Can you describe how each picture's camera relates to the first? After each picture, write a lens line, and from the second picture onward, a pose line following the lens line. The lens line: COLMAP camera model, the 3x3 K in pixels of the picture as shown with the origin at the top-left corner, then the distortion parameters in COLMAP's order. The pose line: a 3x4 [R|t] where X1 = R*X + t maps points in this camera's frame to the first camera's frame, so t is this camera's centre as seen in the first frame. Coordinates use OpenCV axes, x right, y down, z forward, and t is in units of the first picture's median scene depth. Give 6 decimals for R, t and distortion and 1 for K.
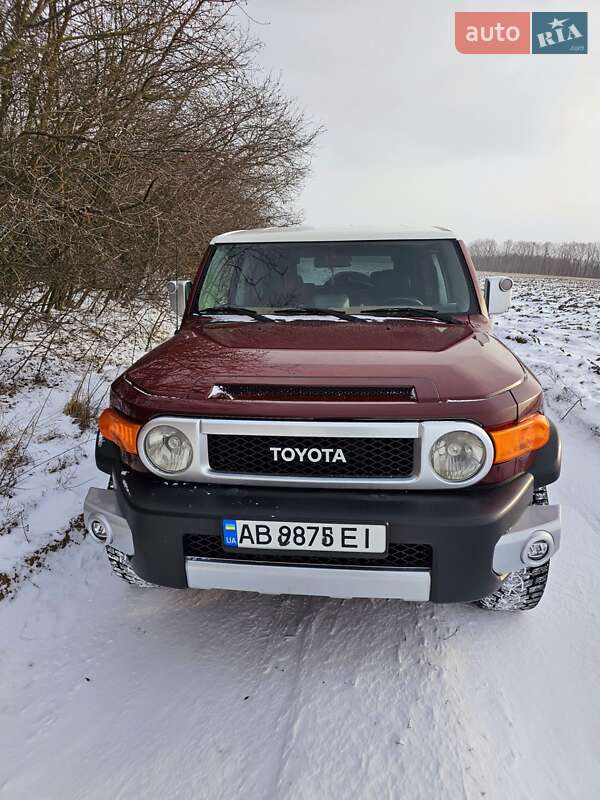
lens RADIAL K [[536.7, 0, 301.7], [0, 536.7, 400.0], [0, 0, 1]] dist [0.069766, -0.026390]
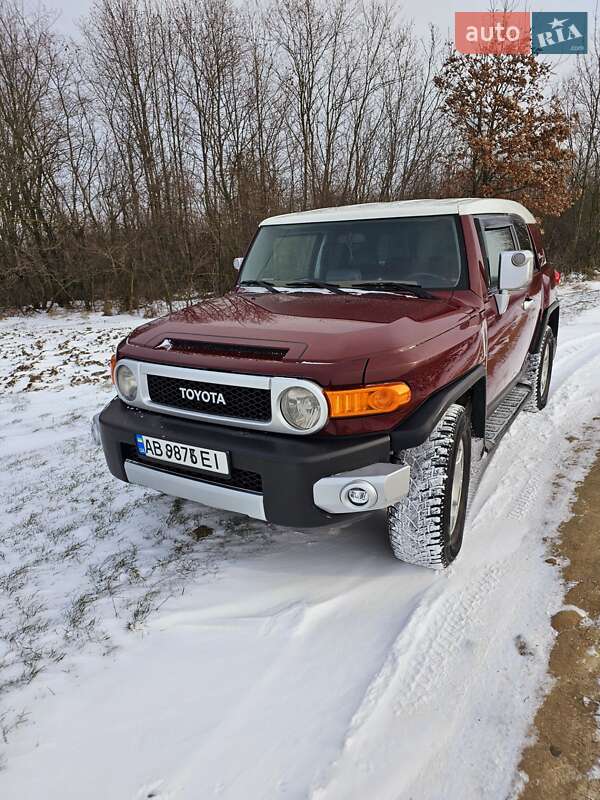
lens RADIAL K [[536.7, 0, 297.5], [0, 536.7, 398.0], [0, 0, 1]] dist [0.069766, -0.026390]
pose [[0.899611, 0.098666, -0.425399, 0.775463], [-0.079728, 0.994878, 0.062144, 0.008218], [0.429351, -0.021989, 0.902870, -0.075842]]
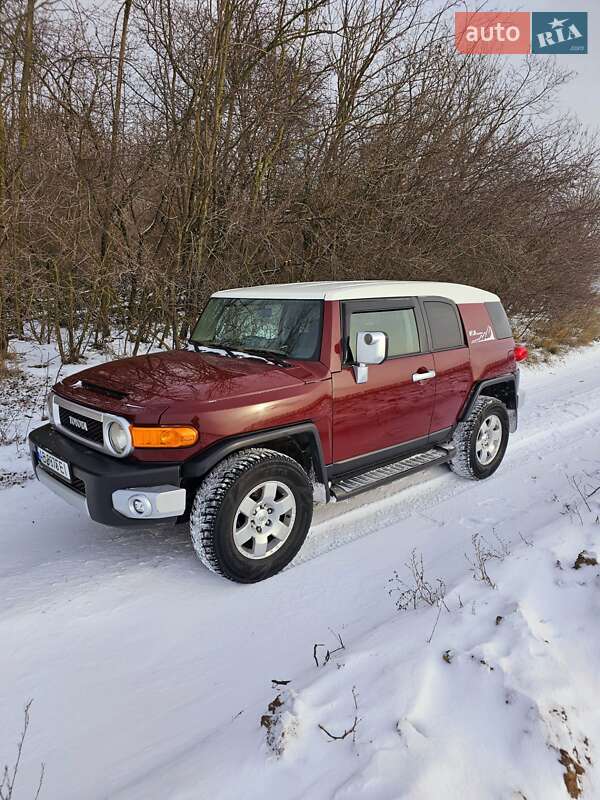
lens RADIAL K [[536.7, 0, 298.3], [0, 536.7, 407.8], [0, 0, 1]] dist [0.069766, -0.026390]
pose [[0.745200, 0.149326, -0.649907, 1.744723], [-0.171268, 0.984771, 0.029885, -0.129540], [0.644472, 0.089038, 0.759426, 0.088204]]
